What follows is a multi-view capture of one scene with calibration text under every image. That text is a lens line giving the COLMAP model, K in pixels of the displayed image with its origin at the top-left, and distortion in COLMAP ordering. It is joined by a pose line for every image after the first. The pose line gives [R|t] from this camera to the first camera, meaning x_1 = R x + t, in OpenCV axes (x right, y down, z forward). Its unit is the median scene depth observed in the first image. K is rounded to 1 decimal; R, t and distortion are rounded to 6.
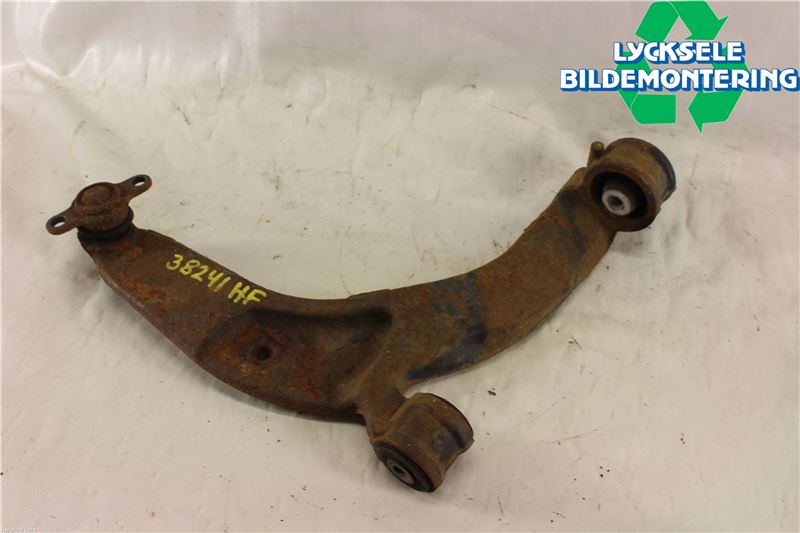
lens RADIAL K [[840.0, 0, 400.0], [0, 840.0, 266.5], [0, 0, 1]] dist [-0.015823, -0.009361]
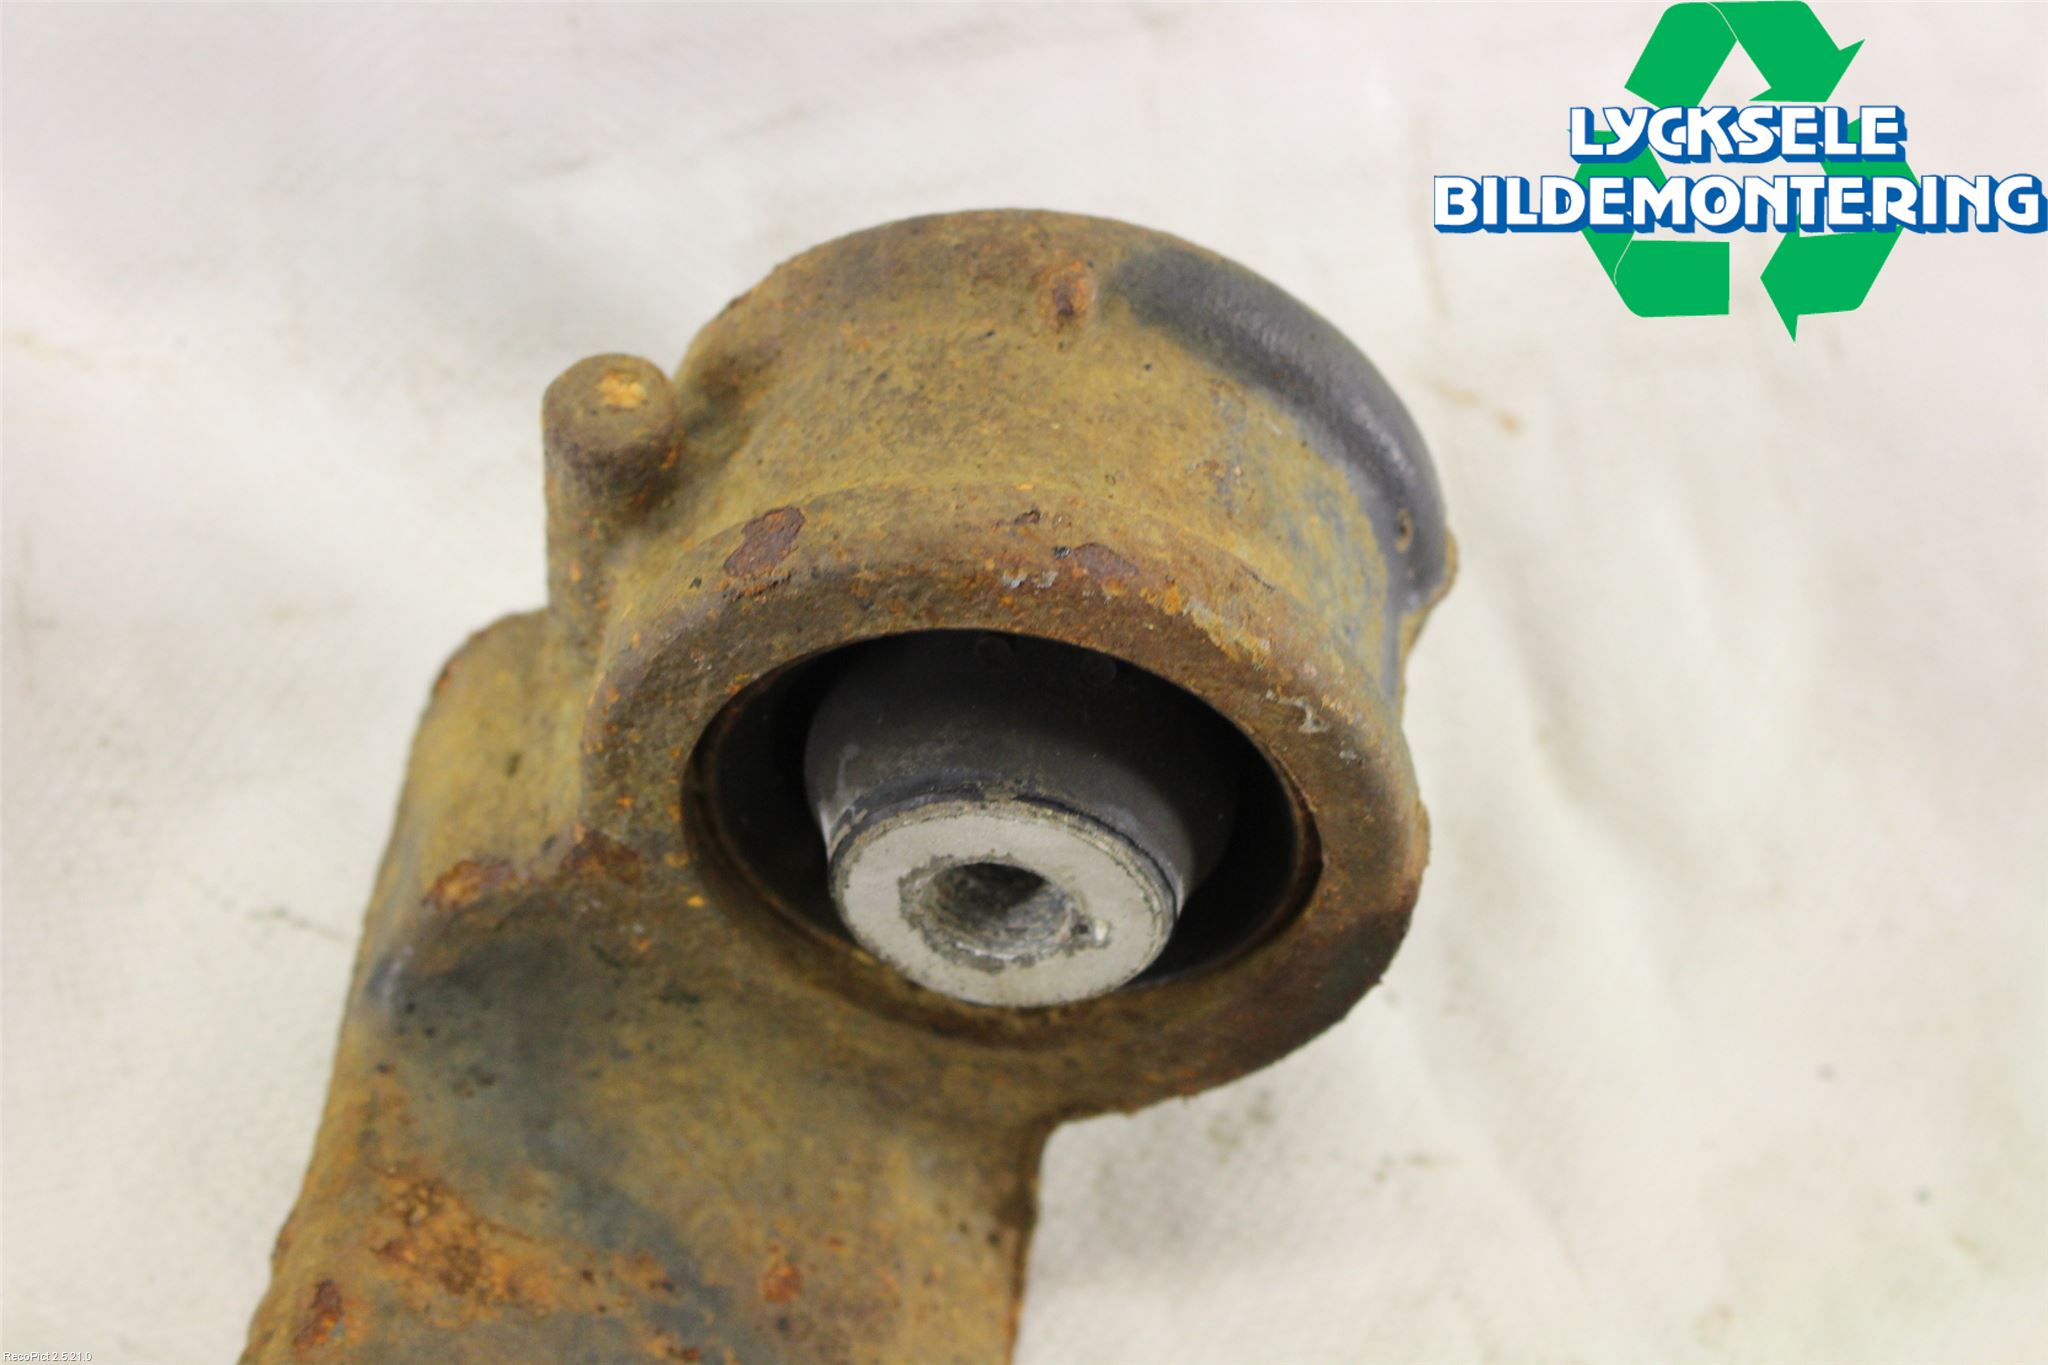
lens RADIAL K [[5150.3, 0, 1024.0], [0, 5150.3, 682.5], [0, 0, 1]] dist [0.018302, 0.033575]
pose [[0.871341, -0.343924, 0.349972, 0.063720], [0.341693, 0.937182, 0.070256, -0.141980], [-0.352151, 0.058366, 0.934122, 0.452102]]
